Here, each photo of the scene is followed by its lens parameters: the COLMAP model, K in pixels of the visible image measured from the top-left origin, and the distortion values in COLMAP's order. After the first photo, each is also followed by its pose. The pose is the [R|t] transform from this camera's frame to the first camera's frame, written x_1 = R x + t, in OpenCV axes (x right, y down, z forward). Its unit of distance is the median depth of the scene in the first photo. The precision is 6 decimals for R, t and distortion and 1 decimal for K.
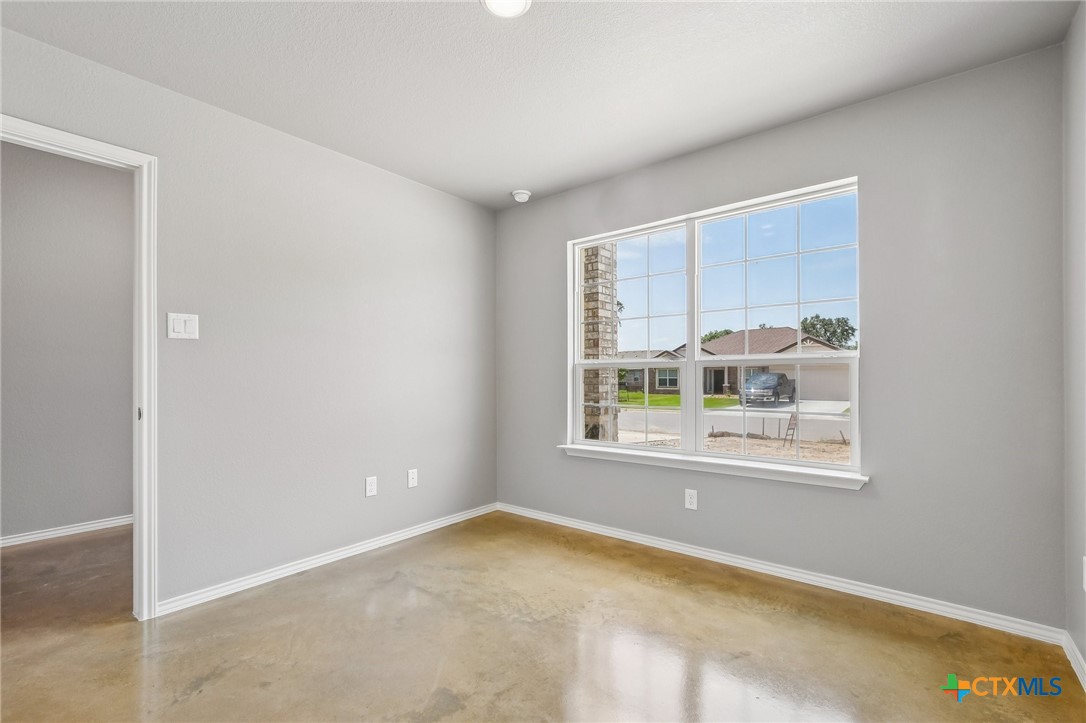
lens RADIAL K [[475.7, 0, 541.0], [0, 475.7, 373.8], [0, 0, 1]] dist [-0.007746, -0.000349]
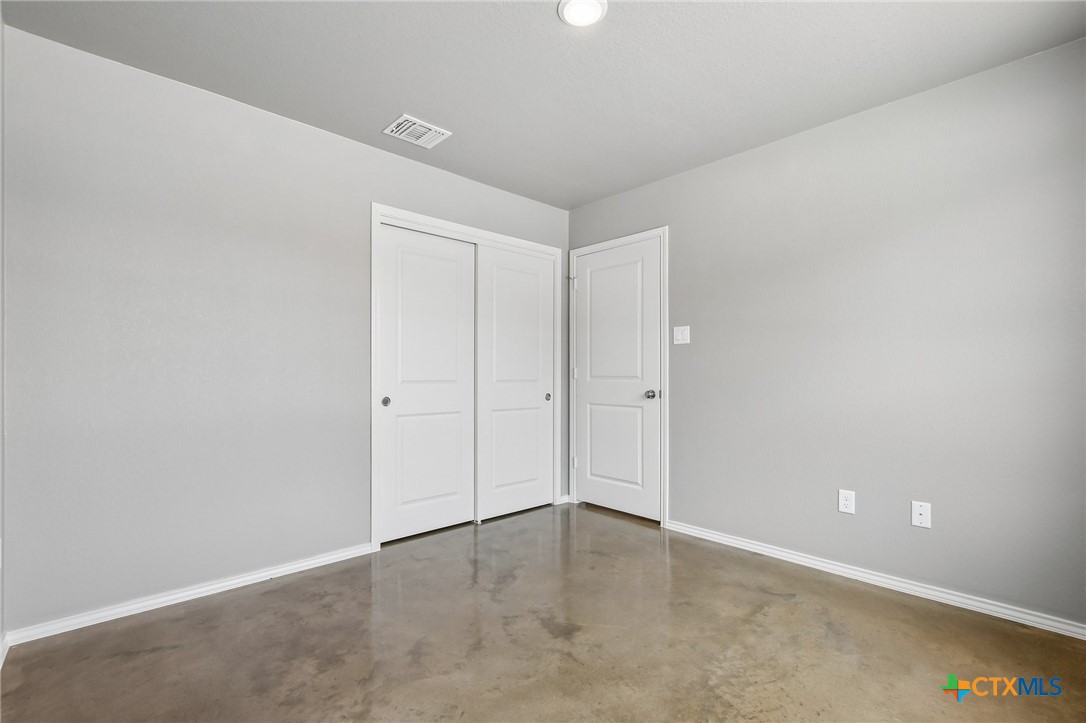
lens RADIAL K [[475.7, 0, 541.0], [0, 475.7, 373.8], [0, 0, 1]] dist [-0.007746, -0.000349]
pose [[-0.138132, -0.000579, -0.990414, 0.637384], [-0.000125, 1.000000, -0.000567, 0.014983], [0.990414, 0.000046, -0.138132, 0.682872]]
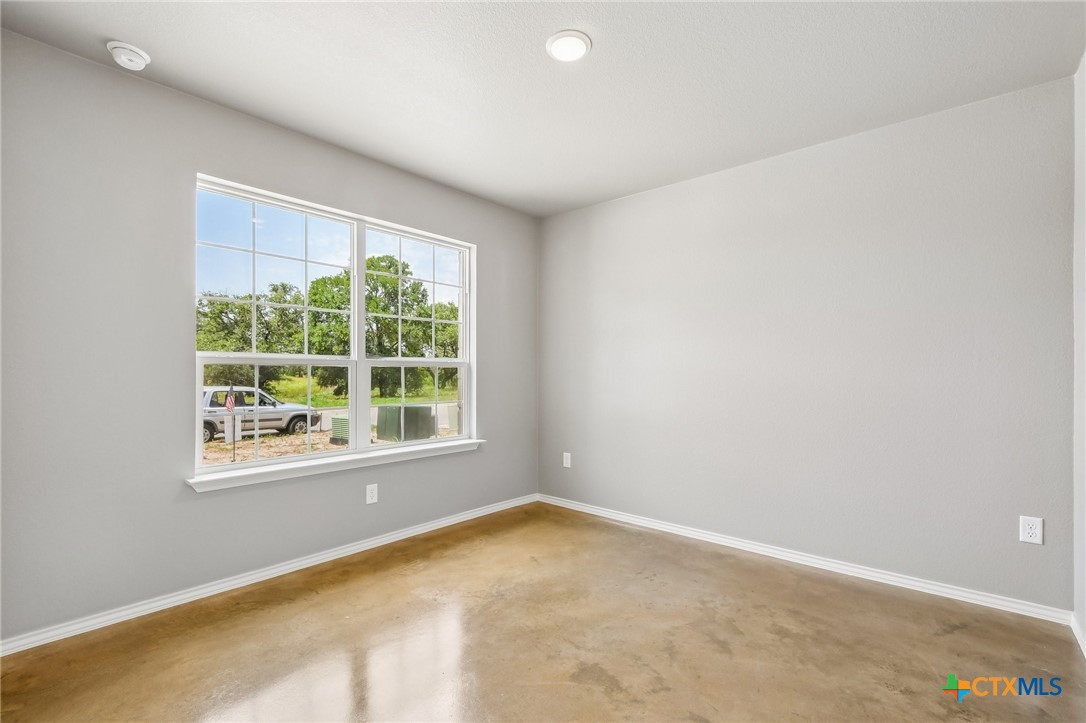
lens RADIAL K [[482.6, 0, 541.6], [0, 482.6, 373.3], [0, 0, 1]] dist [-0.000199, -0.000441]
pose [[0.040011, 0.005883, 0.999182, -0.806513], [-0.004137, 0.999975, -0.005722, 0.006107], [-0.999191, -0.003904, 0.040034, 0.656097]]
